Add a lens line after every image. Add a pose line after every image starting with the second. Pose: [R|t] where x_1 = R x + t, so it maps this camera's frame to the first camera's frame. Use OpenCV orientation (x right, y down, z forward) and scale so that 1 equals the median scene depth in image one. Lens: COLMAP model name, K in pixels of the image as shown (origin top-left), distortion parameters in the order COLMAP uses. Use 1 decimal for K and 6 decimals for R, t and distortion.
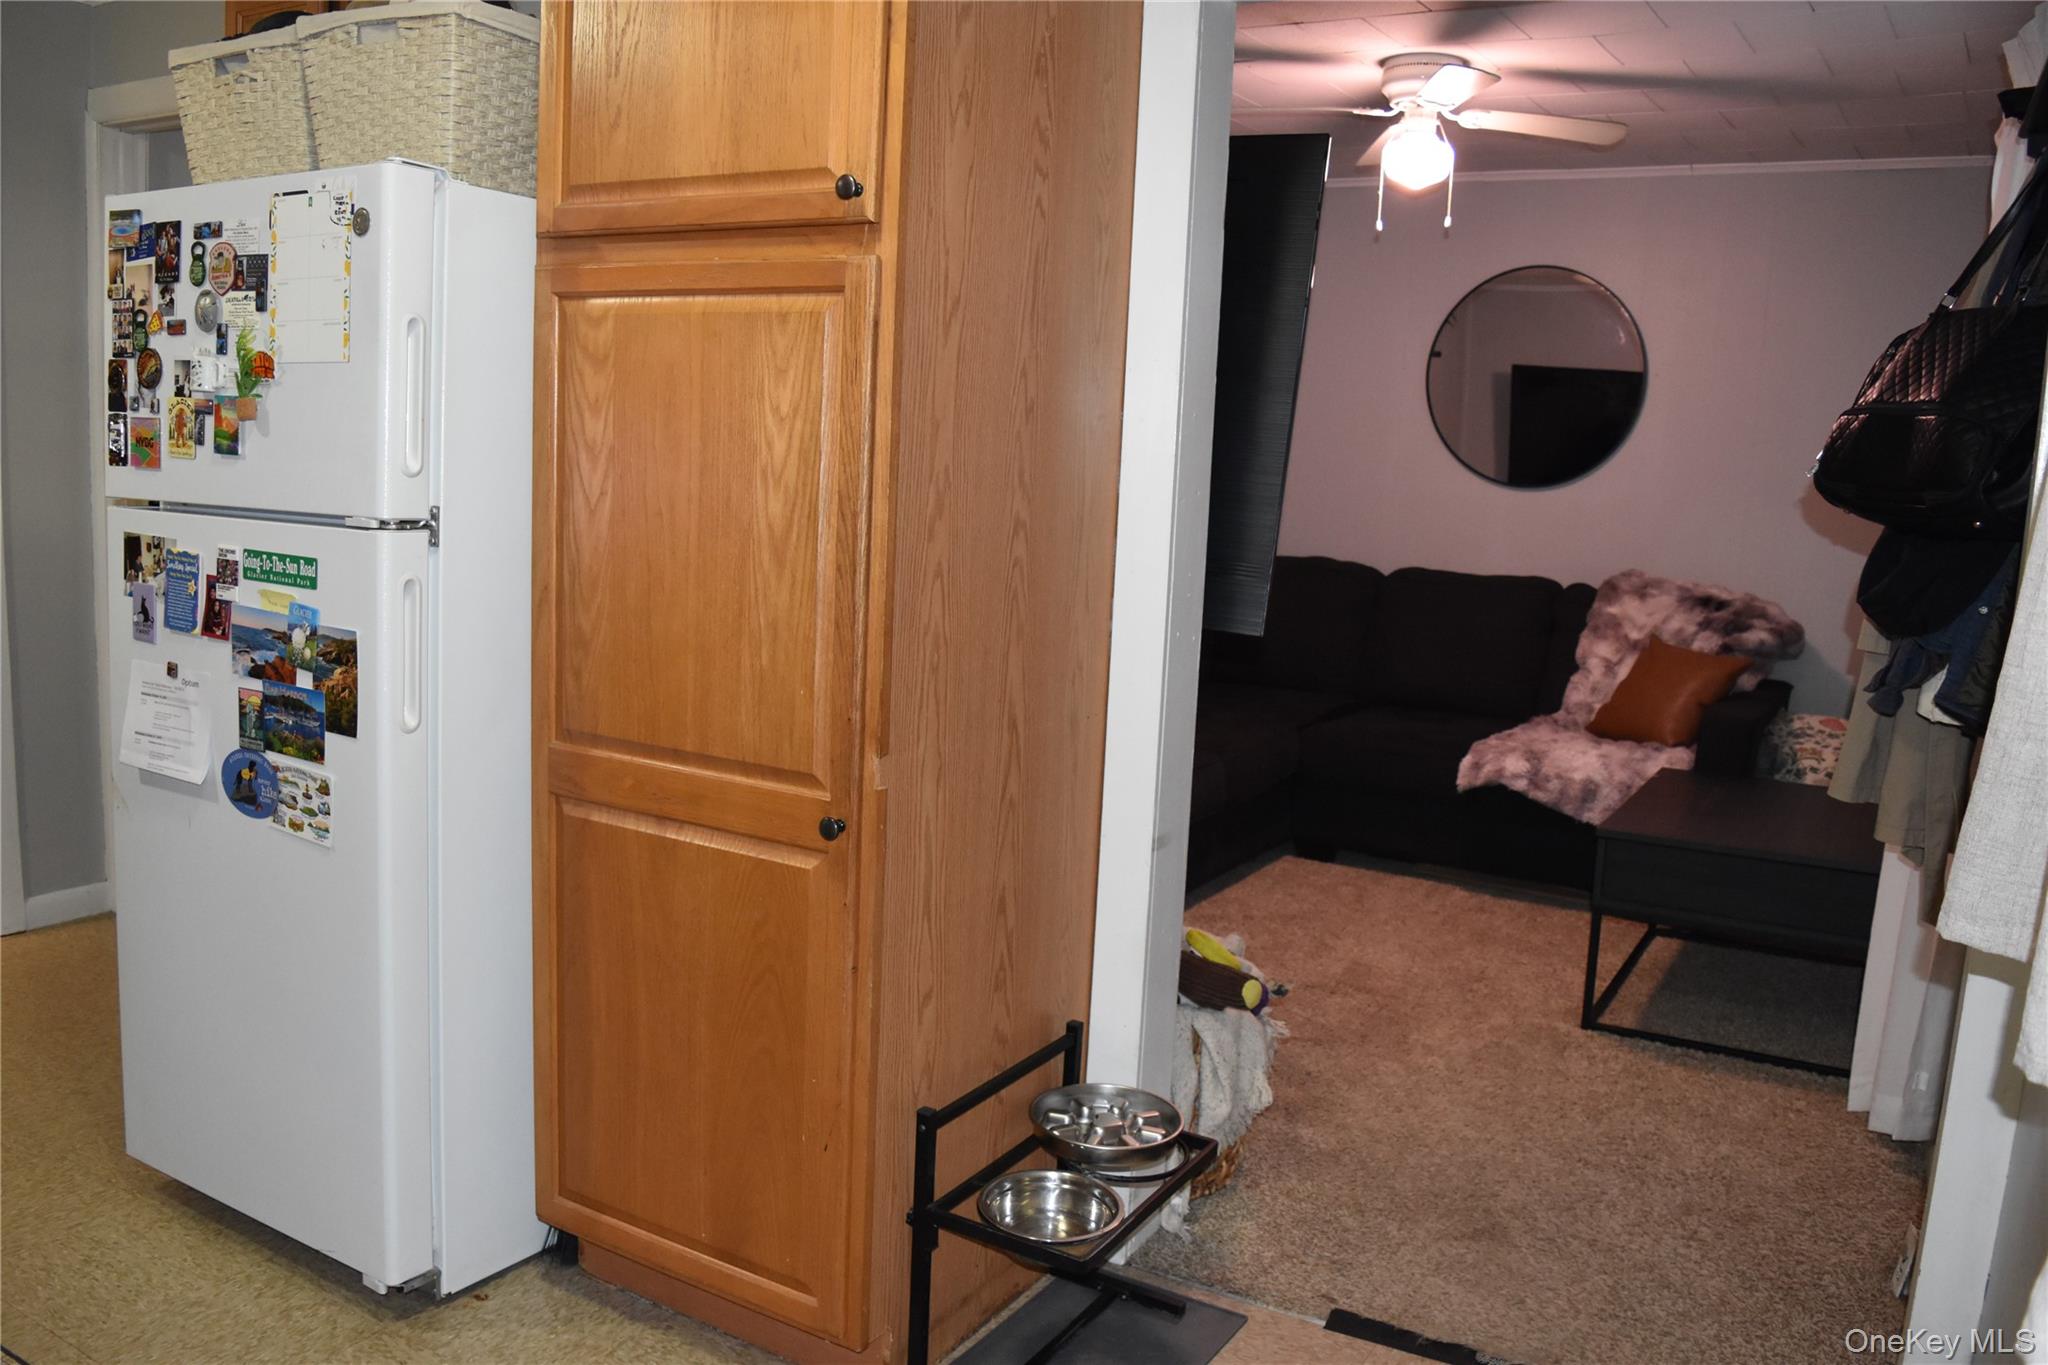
lens RADIAL K [[1613.1, 0, 1024.0], [0, 1613.1, 682.5], [0, 0, 1]] dist [-0.088253, 0.017787]
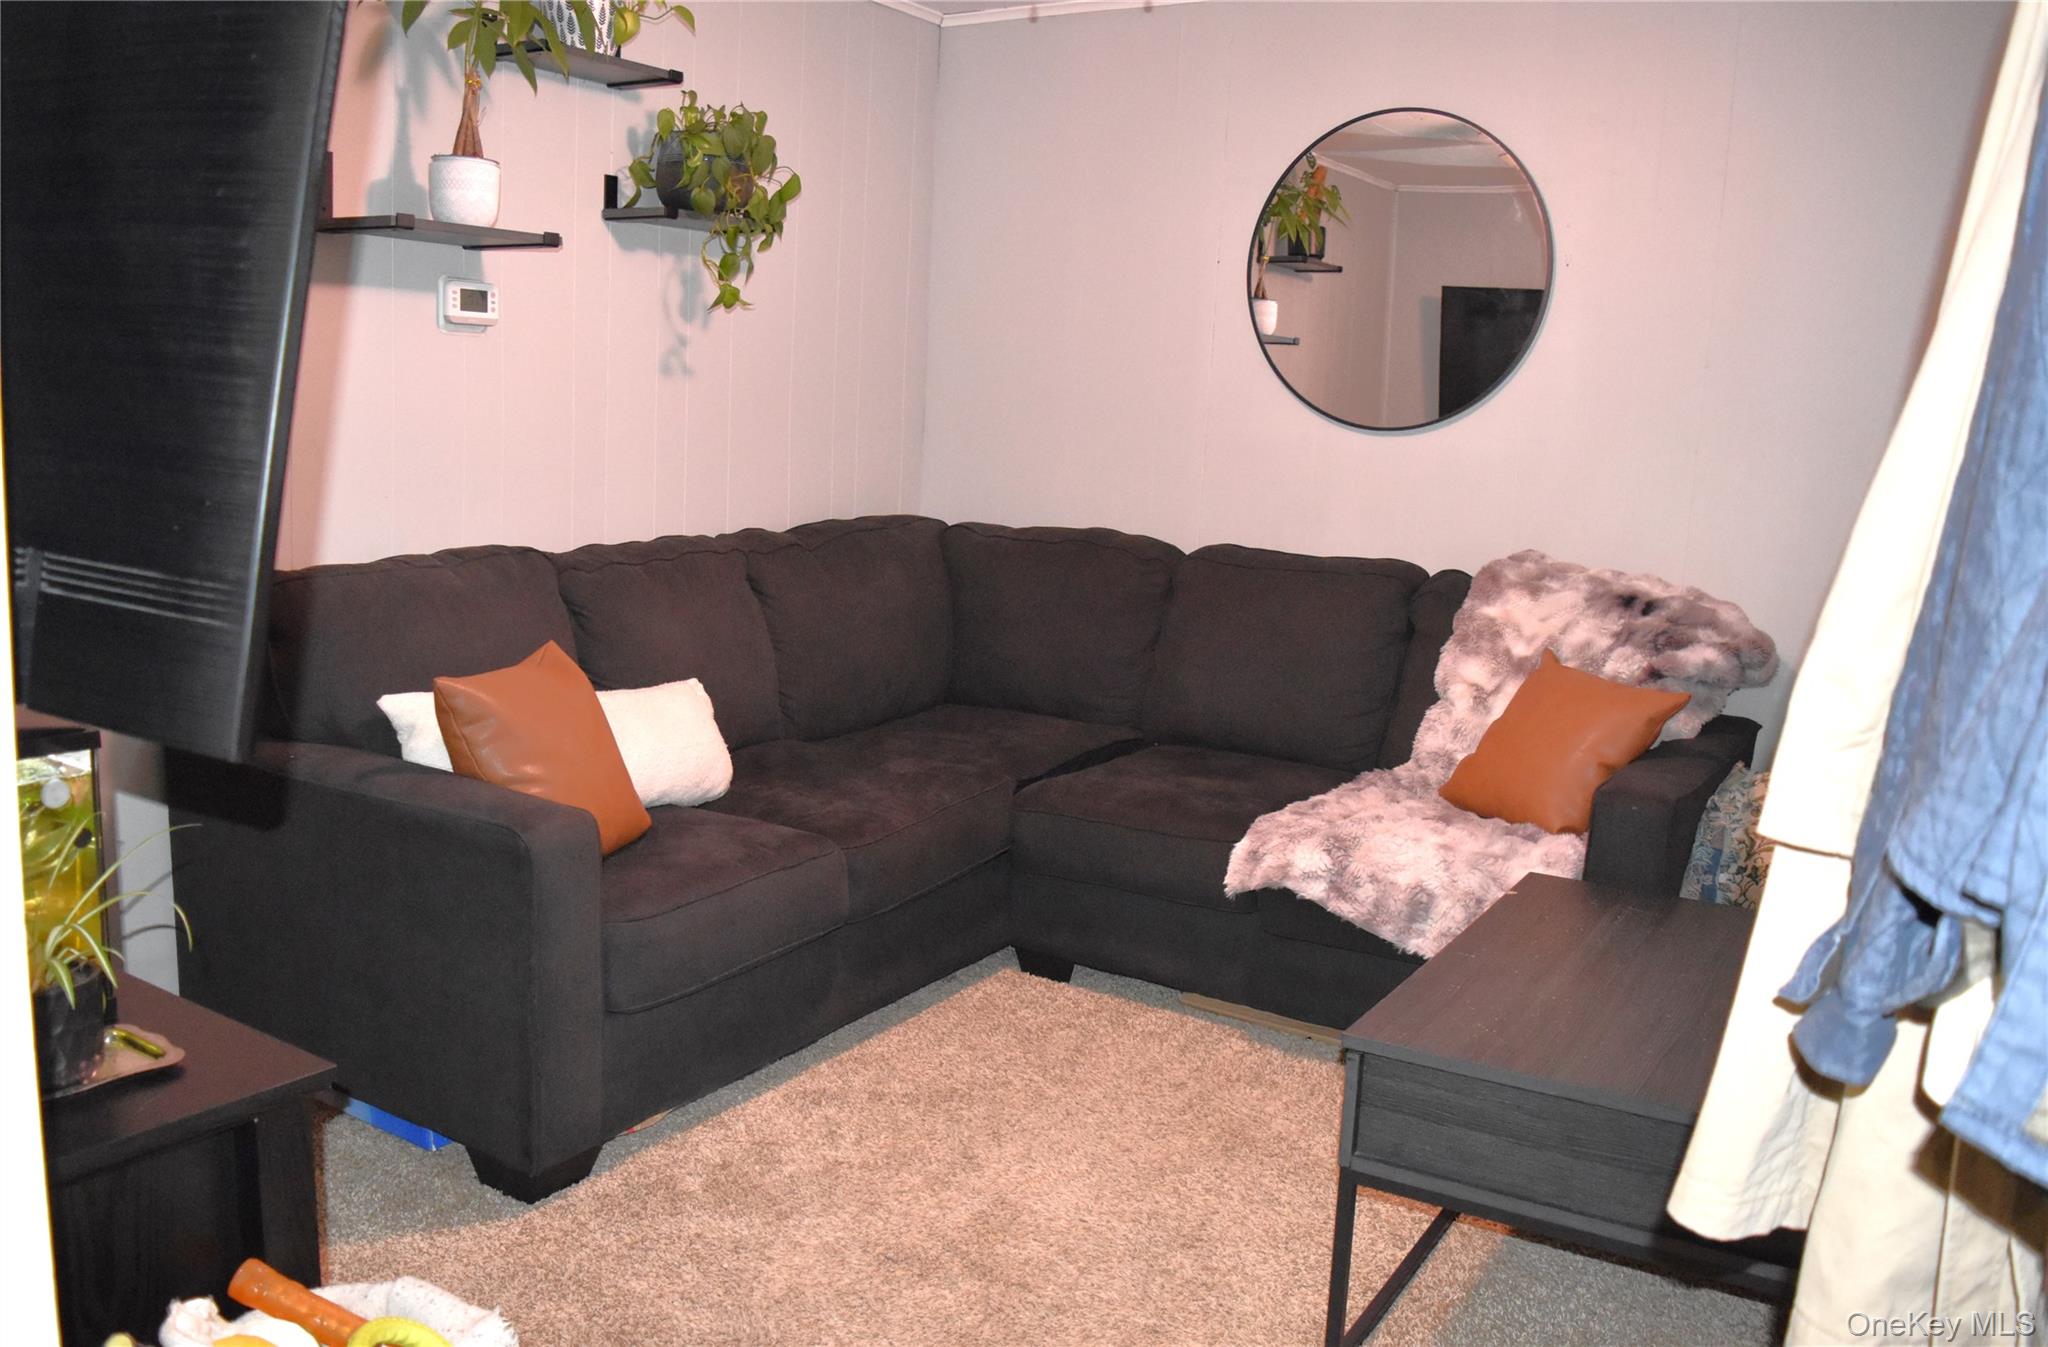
lens RADIAL K [[1676.3, 0, 1024.6], [0, 1676.3, 722.9], [0, 0, 1]] dist [-0.098069, 0.000246]
pose [[0.999962, 0.006077, 0.006185, 0.176842], [-0.006328, 0.999121, 0.041436, -0.027493], [-0.005928, -0.041473, 0.999122, 0.314855]]
